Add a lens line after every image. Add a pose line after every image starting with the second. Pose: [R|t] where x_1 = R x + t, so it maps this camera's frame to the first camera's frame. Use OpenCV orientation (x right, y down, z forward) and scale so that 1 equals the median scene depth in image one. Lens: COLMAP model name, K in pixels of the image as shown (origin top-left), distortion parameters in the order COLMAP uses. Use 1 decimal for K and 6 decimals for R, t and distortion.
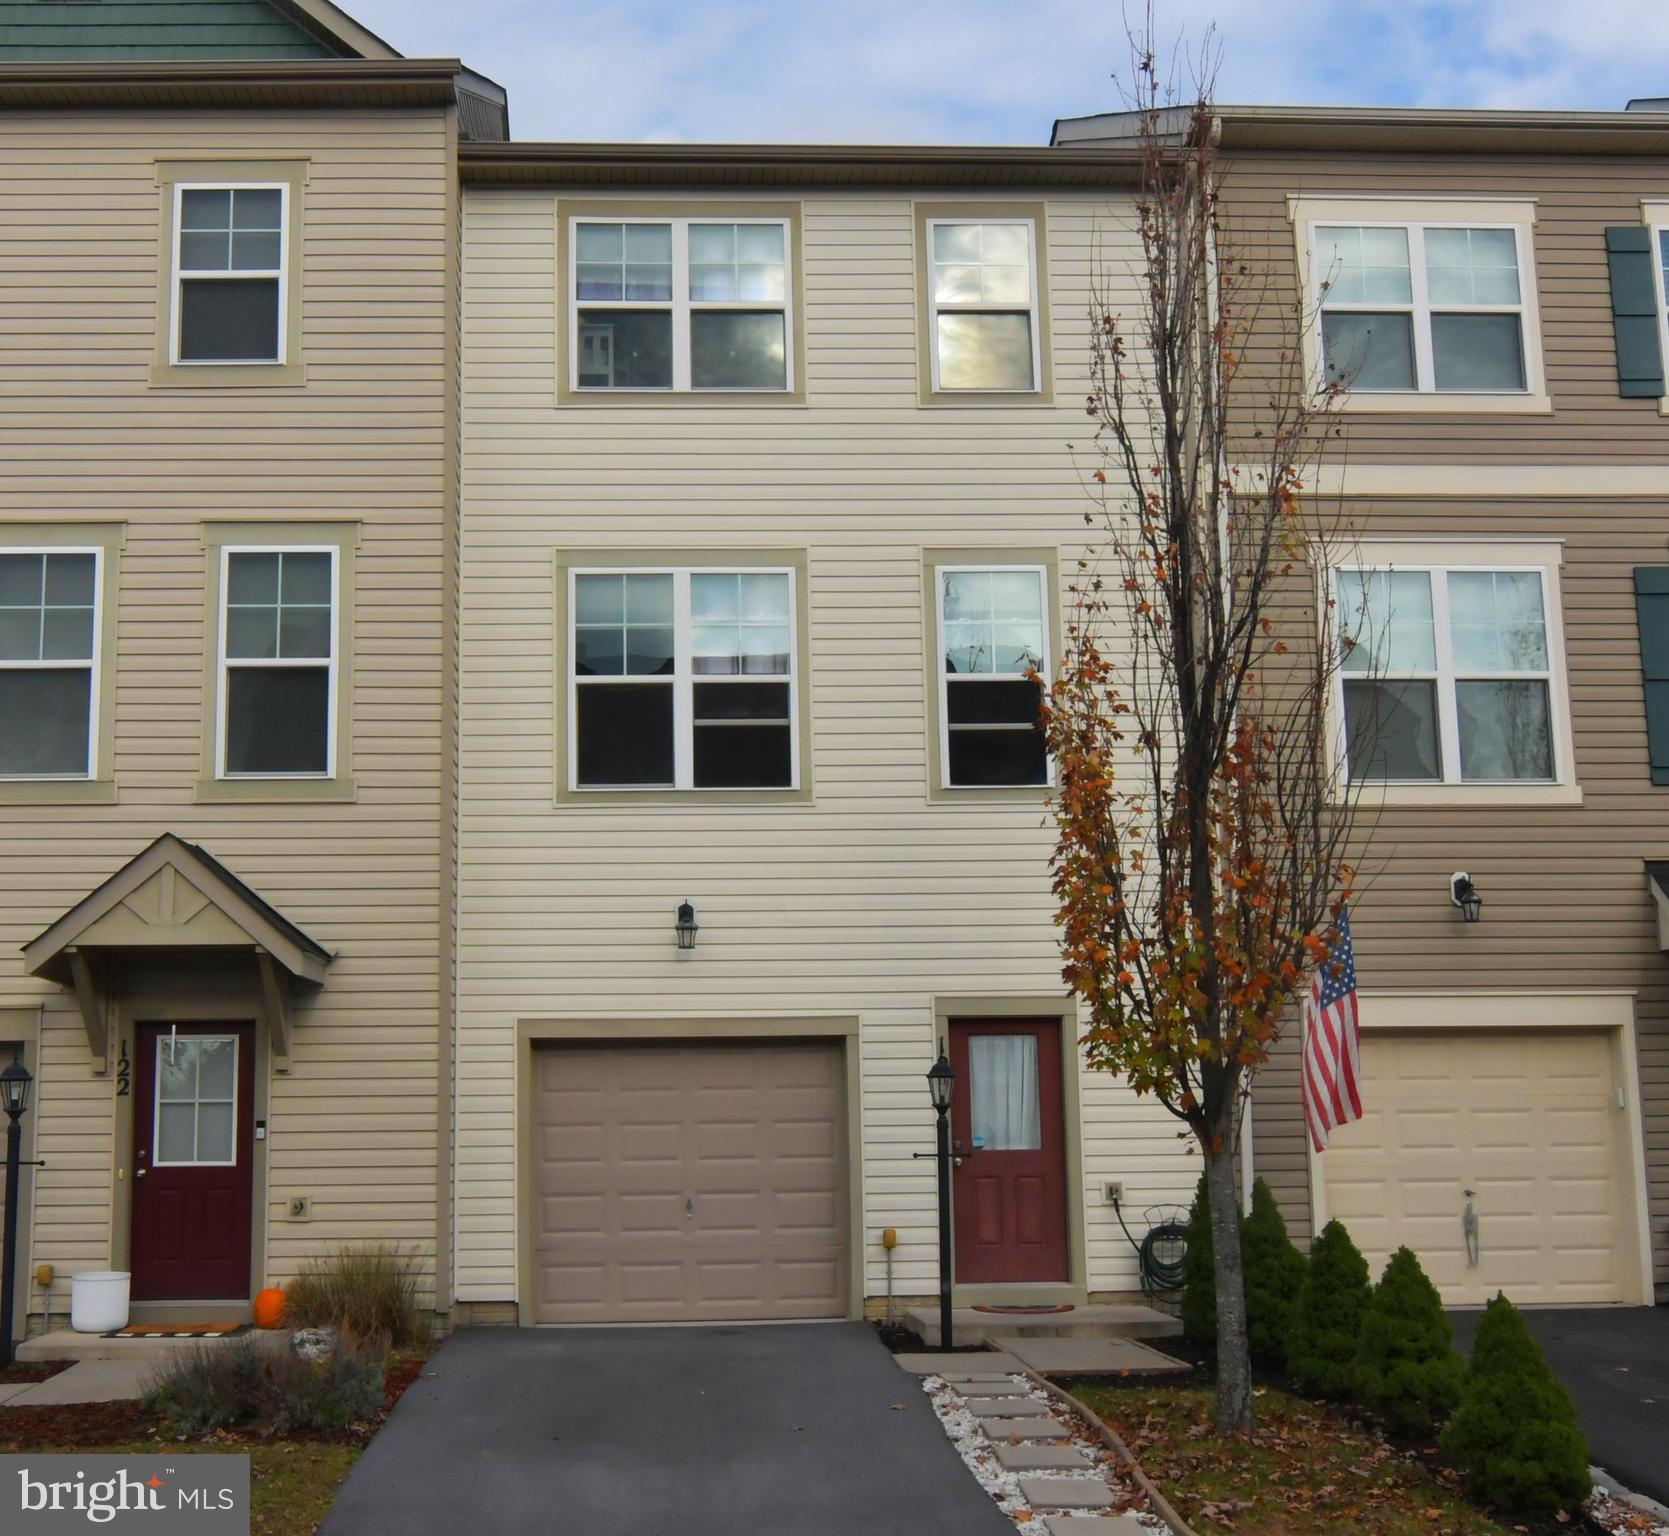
lens RADIAL K [[1794.0, 0, 834.5], [0, 1794.0, 768.0], [0, 0, 1]] dist [-0.020750, -0.041868]
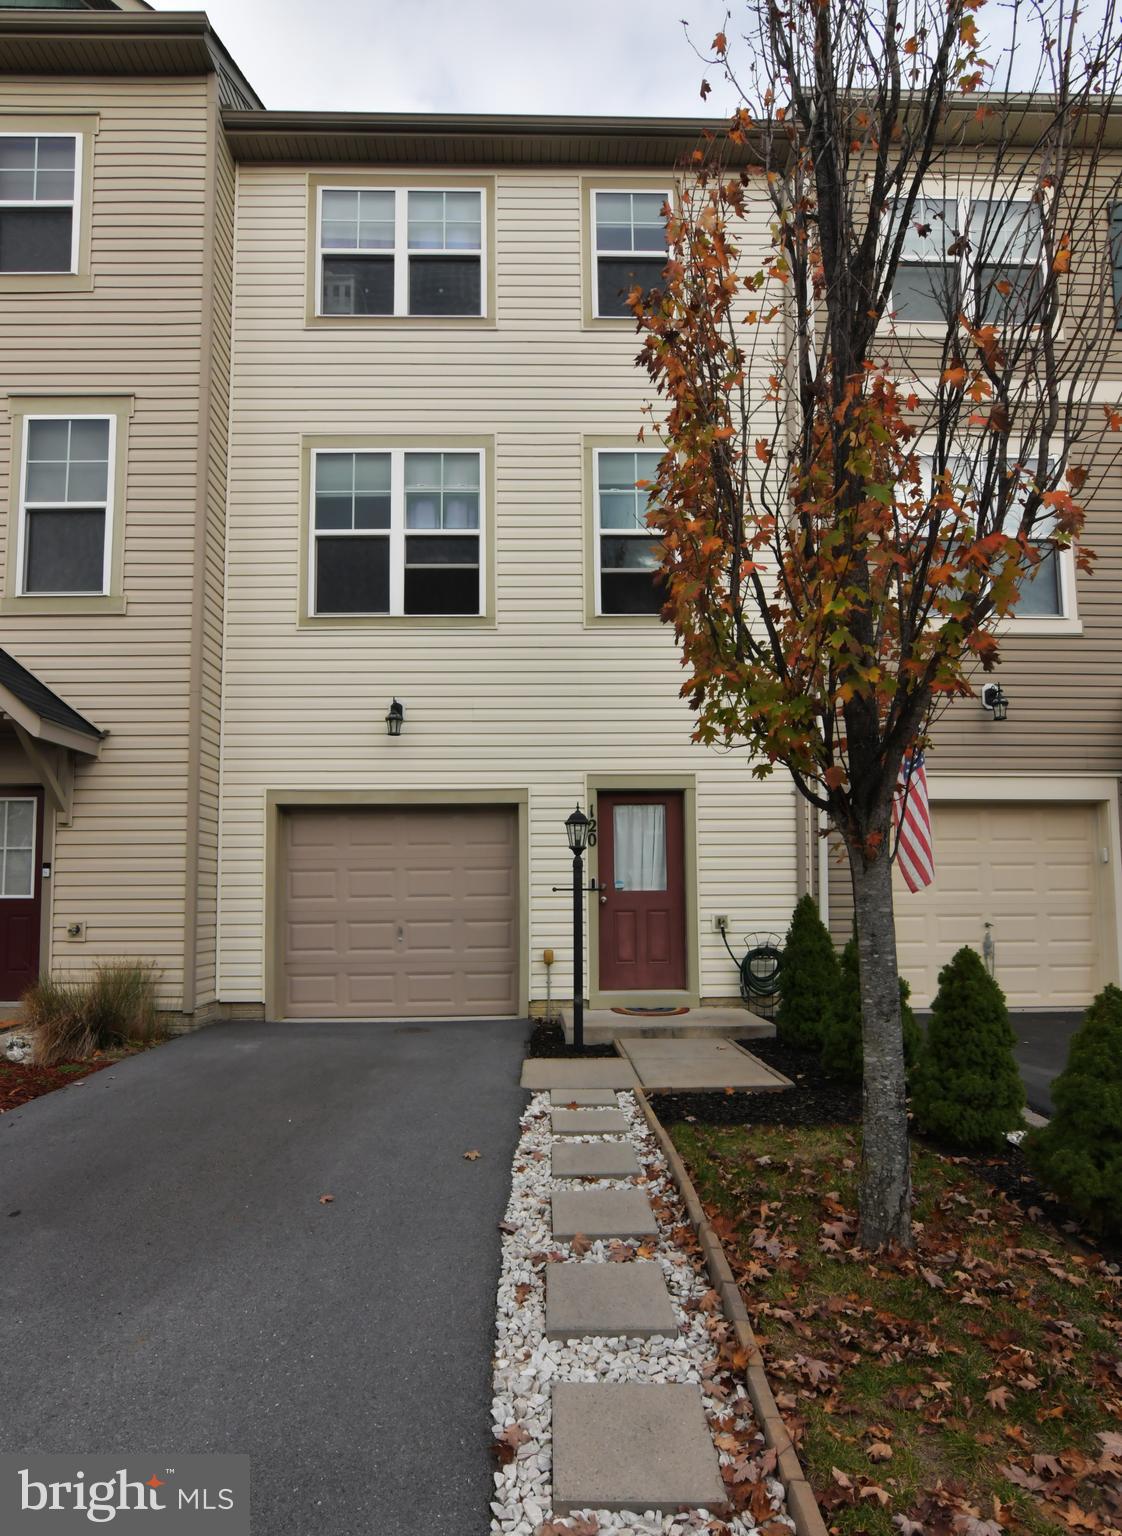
lens RADIAL K [[1095.4, 0, 561.0], [0, 1095.4, 768.0], [0, 0, 1]] dist [-0.039739, 0.000049]
pose [[0.999965, 0.005321, 0.006441, 0.033242], [-0.005878, 0.995942, 0.089805, 0.053601], [-0.005937, -0.089839, 0.995939, 0.216295]]
